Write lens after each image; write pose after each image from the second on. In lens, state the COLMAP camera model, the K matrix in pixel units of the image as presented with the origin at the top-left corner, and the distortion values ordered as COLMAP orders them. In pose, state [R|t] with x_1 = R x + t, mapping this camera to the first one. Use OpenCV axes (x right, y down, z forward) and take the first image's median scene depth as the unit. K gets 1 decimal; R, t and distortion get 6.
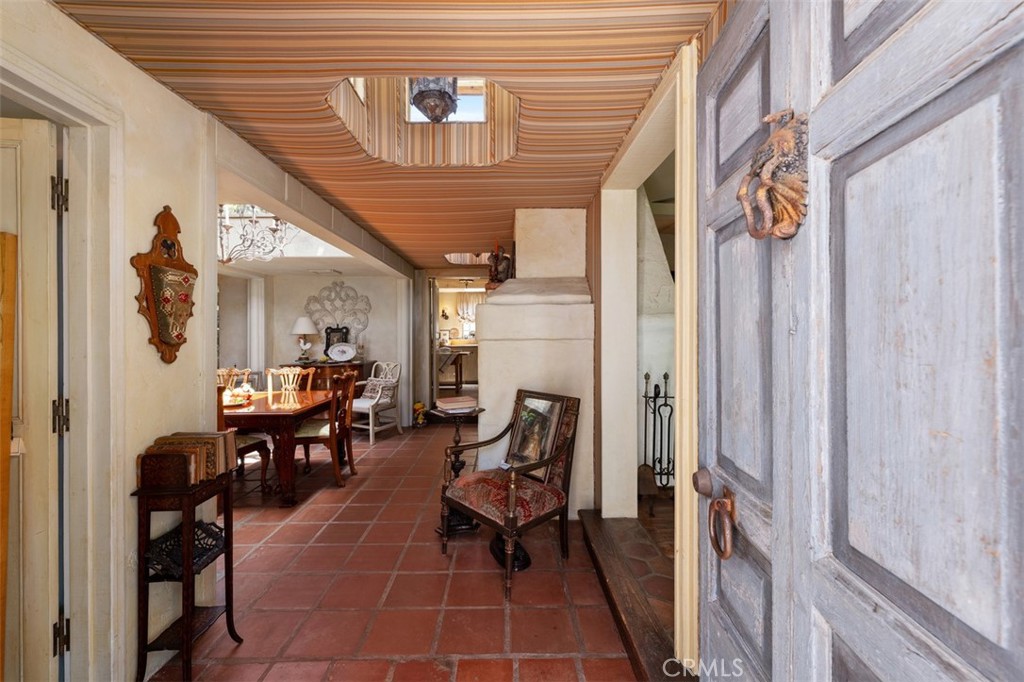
lens RADIAL K [[416.6, 0, 507.9], [0, 416.6, 337.6], [0, 0, 1]] dist [0.004692, 0.000200]
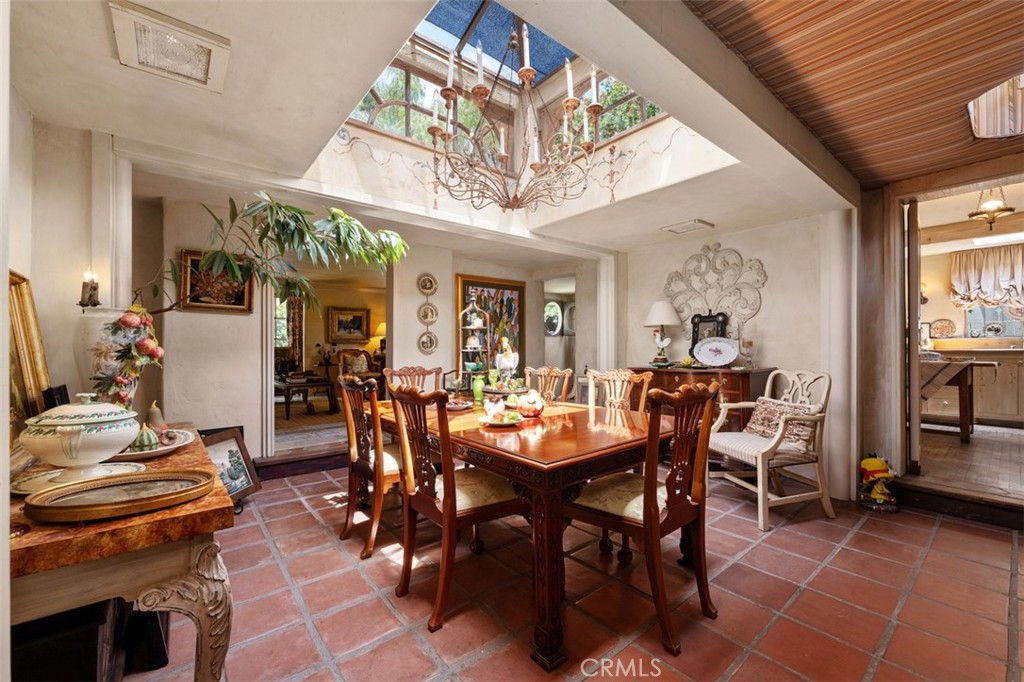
lens RADIAL K [[416.6, 0, 513.5], [0, 416.6, 345.6], [0, 0, 1]] dist [0.004692, 0.000200]
pose [[0.633495, 0.000107, -0.773747, -0.102435], [-0.002393, 0.999995, -0.001821, 0.027558], [0.773743, 0.003005, 0.633492, 0.363187]]
